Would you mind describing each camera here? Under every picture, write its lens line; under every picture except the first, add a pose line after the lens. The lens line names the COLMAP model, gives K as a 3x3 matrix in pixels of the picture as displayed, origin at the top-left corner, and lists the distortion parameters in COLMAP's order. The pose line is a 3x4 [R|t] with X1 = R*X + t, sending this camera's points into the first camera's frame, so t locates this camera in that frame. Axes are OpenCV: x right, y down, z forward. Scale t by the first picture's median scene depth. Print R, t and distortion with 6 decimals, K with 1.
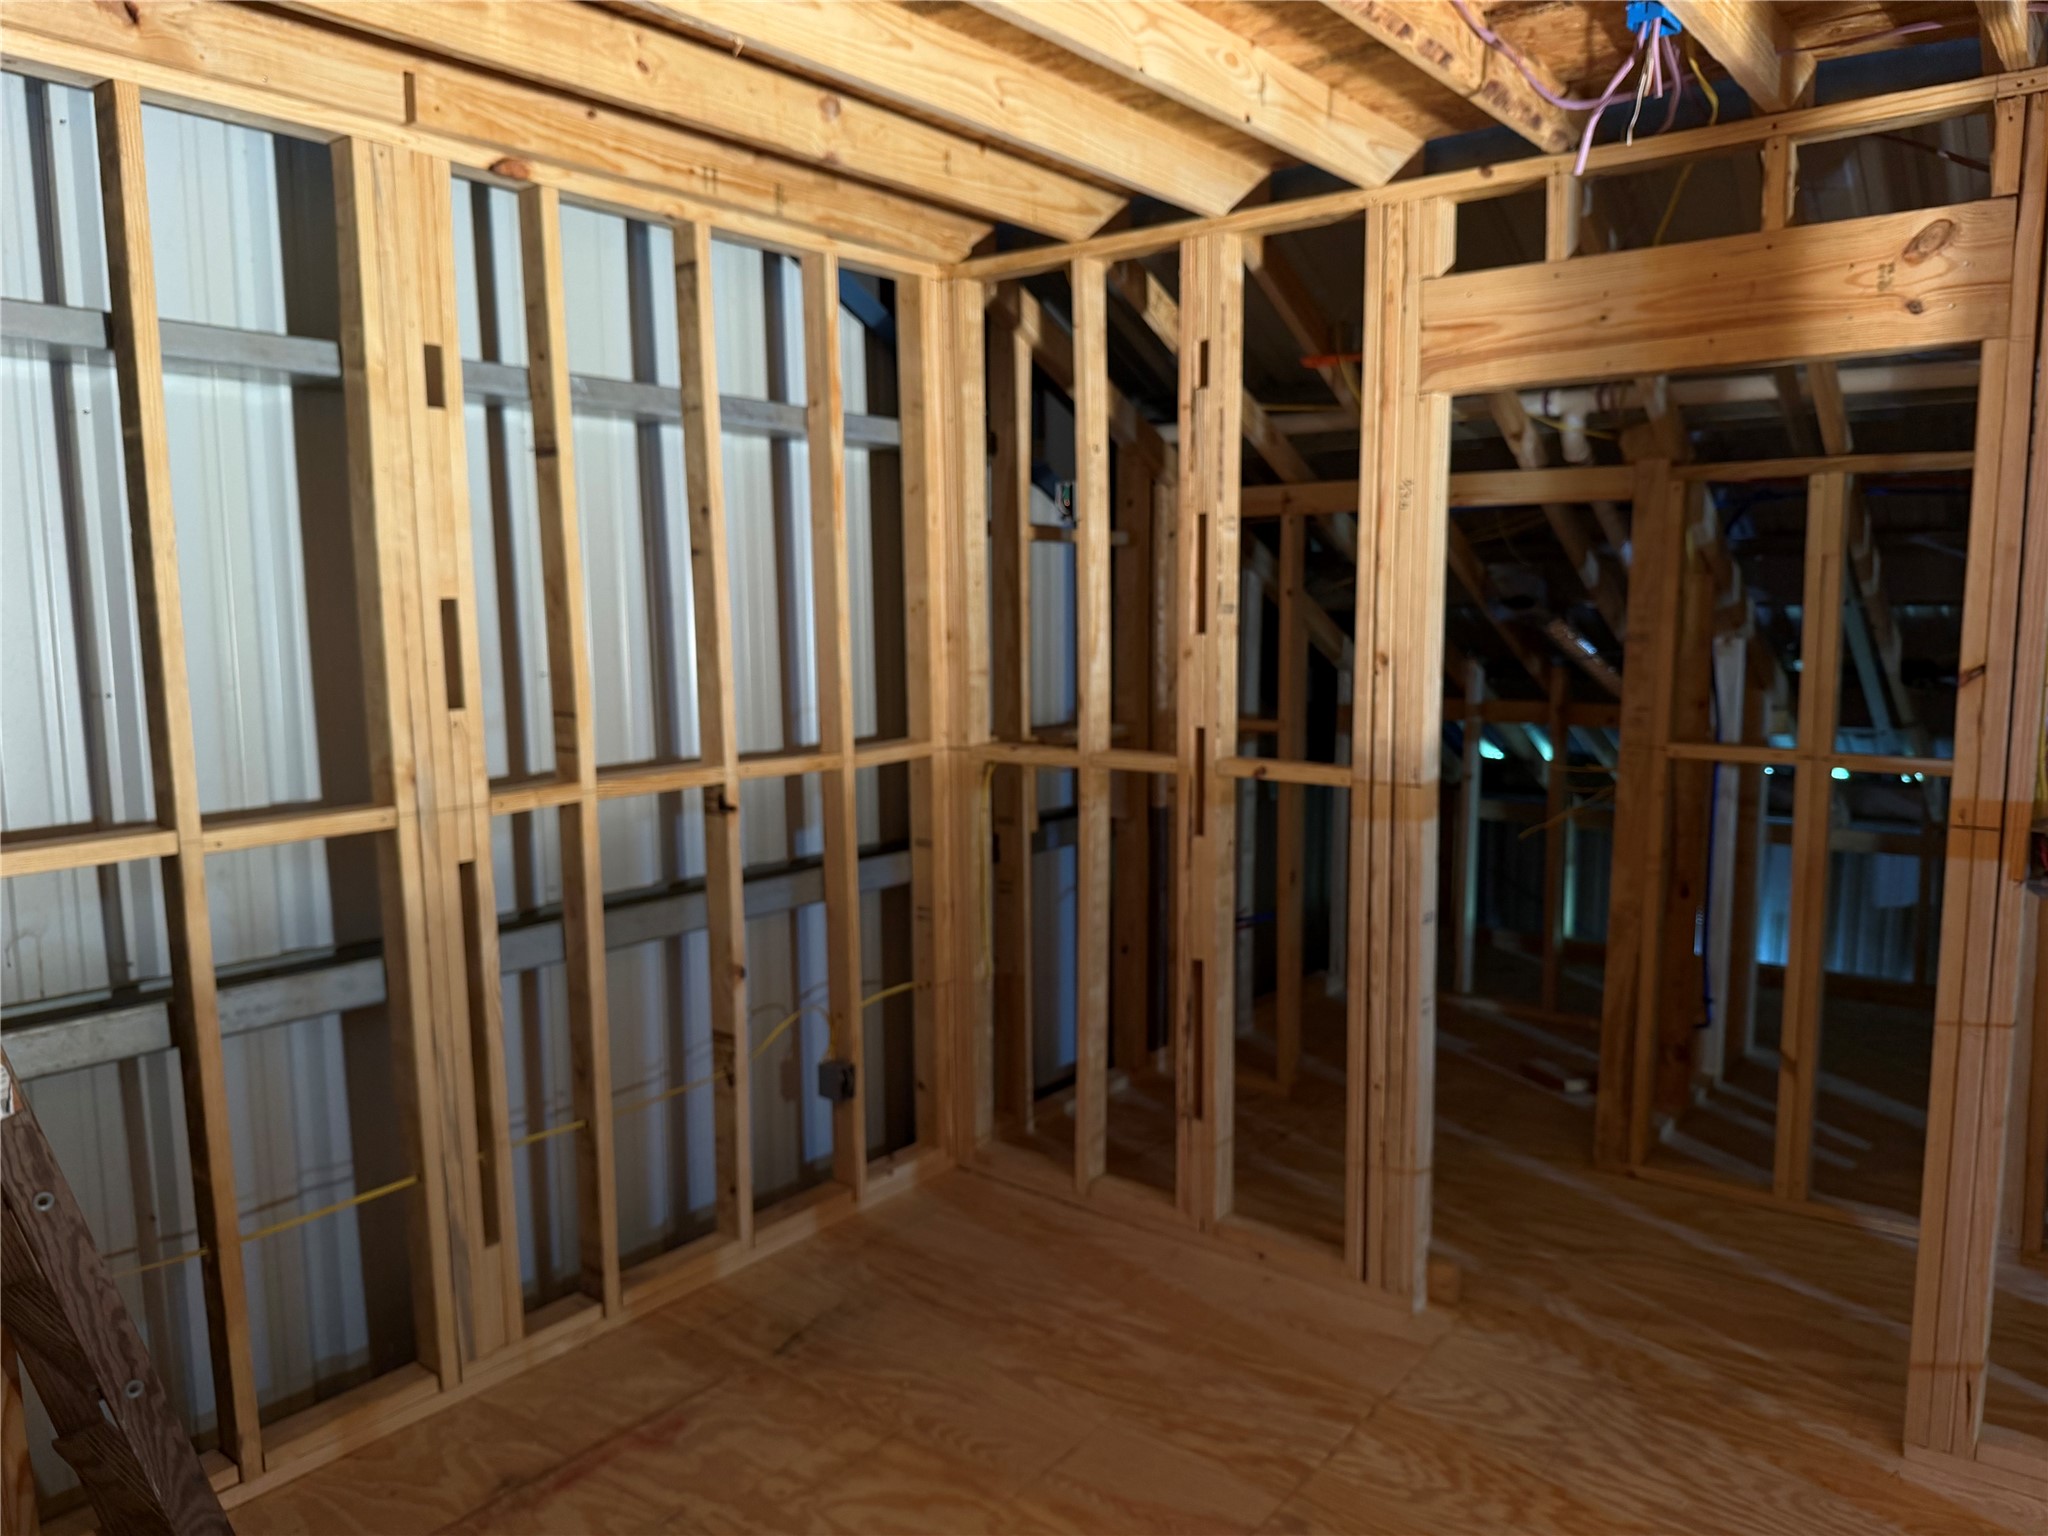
lens RADIAL K [[1418.1, 0, 1024.0], [0, 1418.1, 768.0], [0, 0, 1]] dist [0.000112, -0.000311]
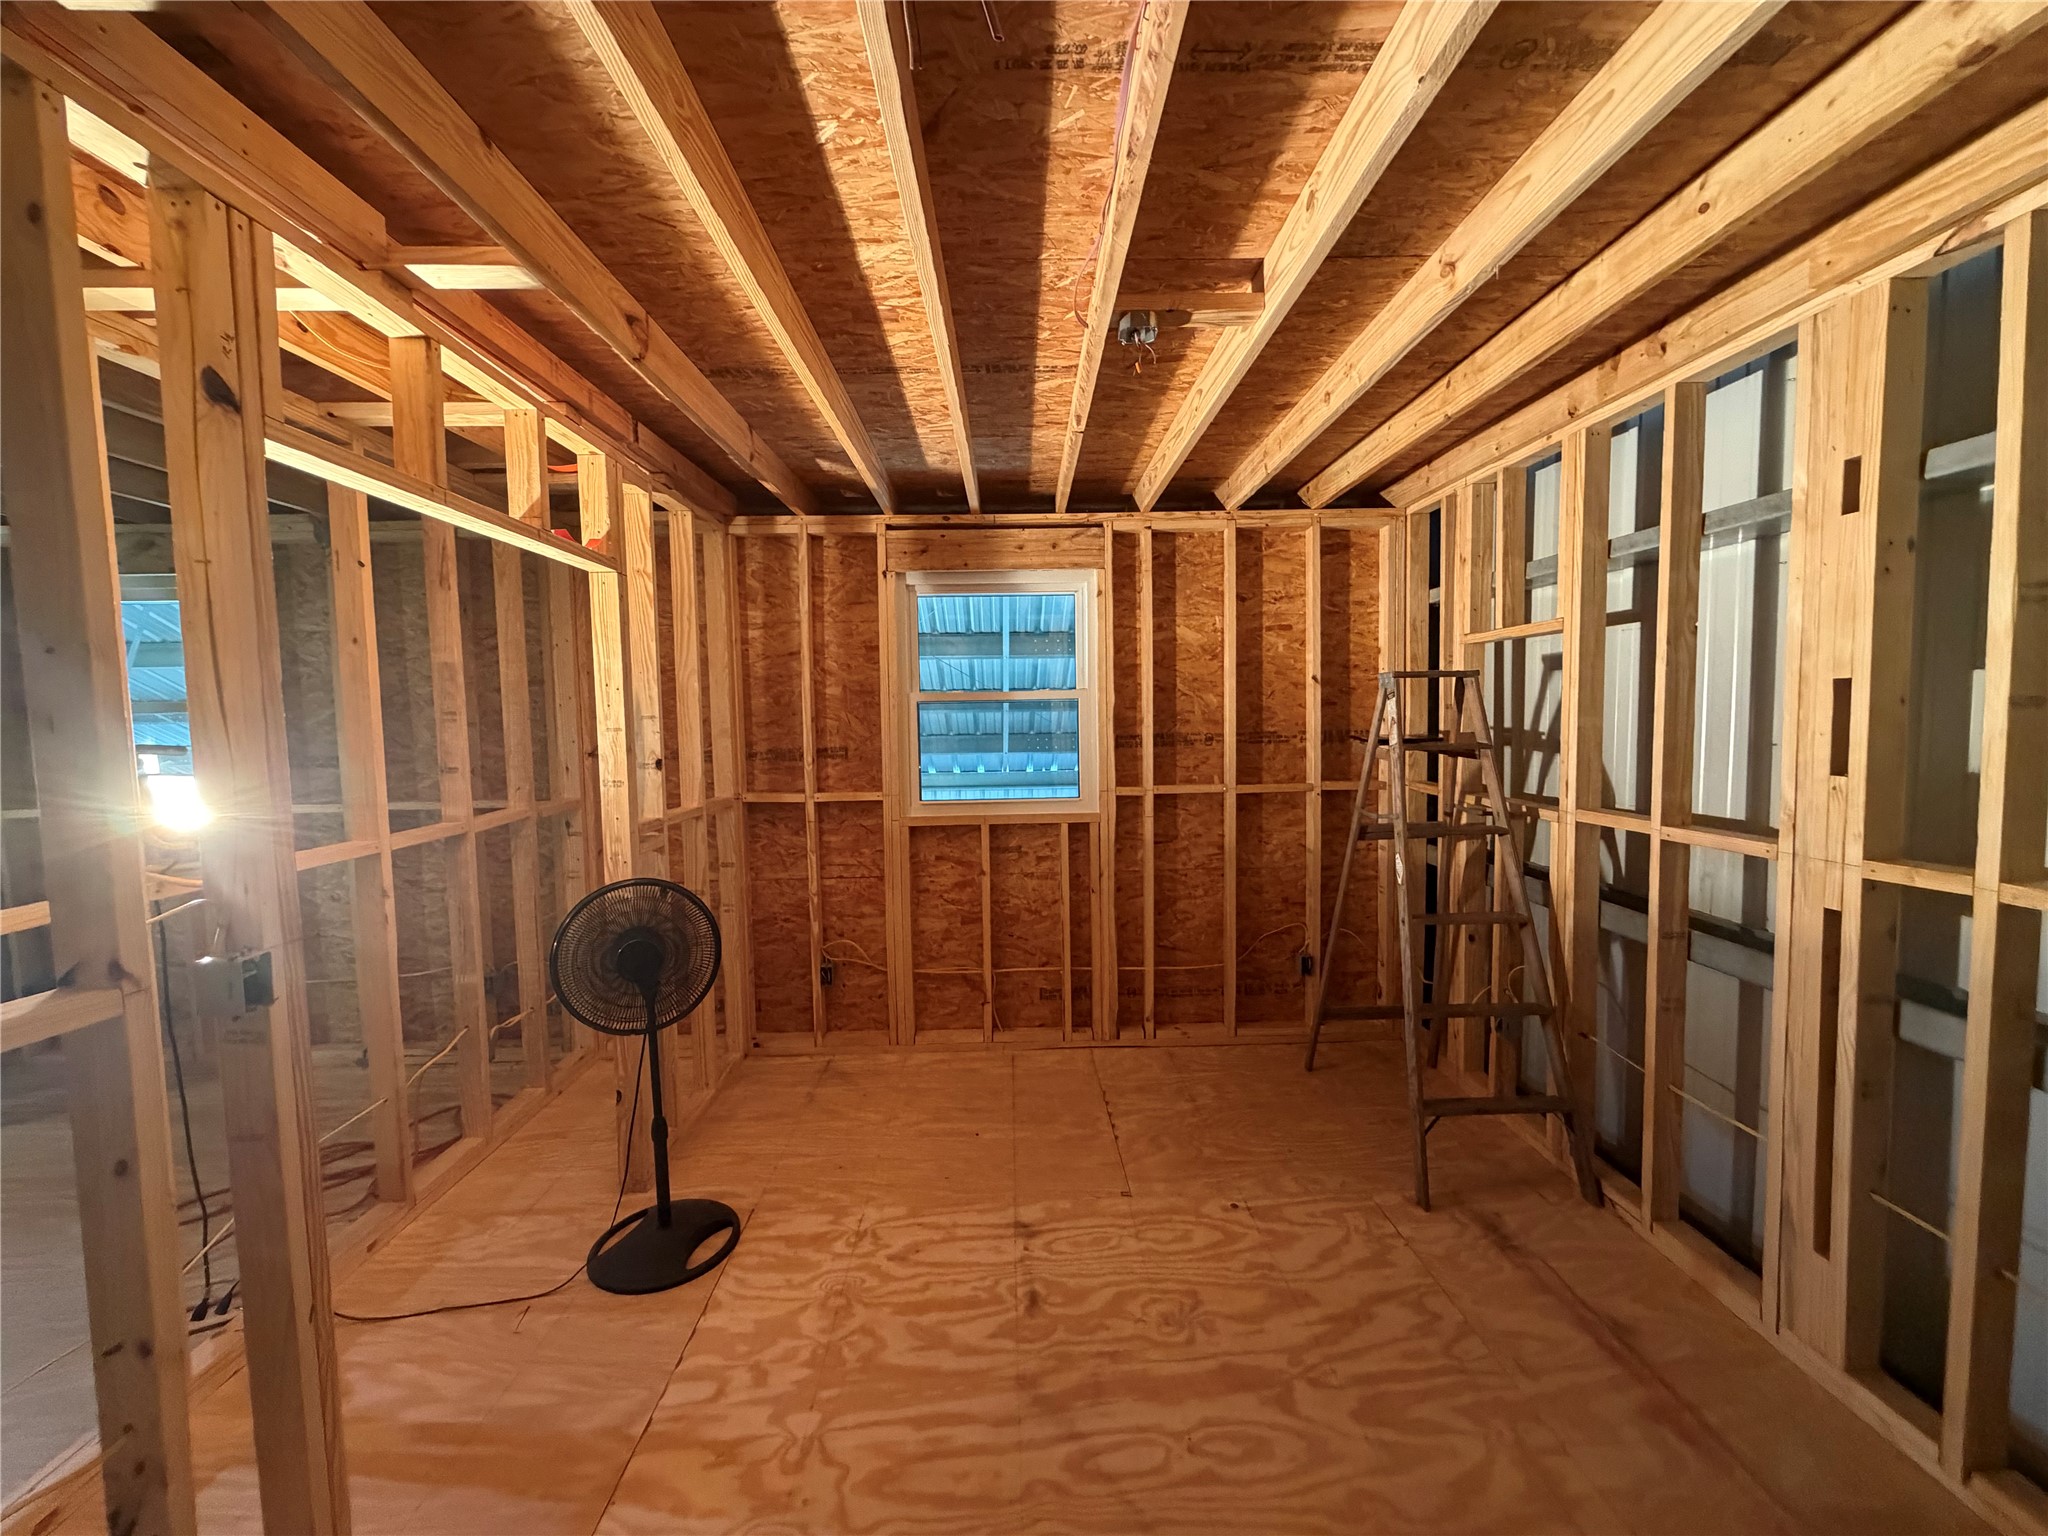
lens RADIAL K [[818.1, 0, 1019.4], [0, 818.1, 767.8], [0, 0, 1]] dist [-0.000654, 0.000252]
pose [[-0.762943, 0.063819, -0.643308, 0.522108], [-0.052946, 0.985603, 0.160570, -0.118364], [0.644294, 0.156566, -0.748581, 1.067482]]
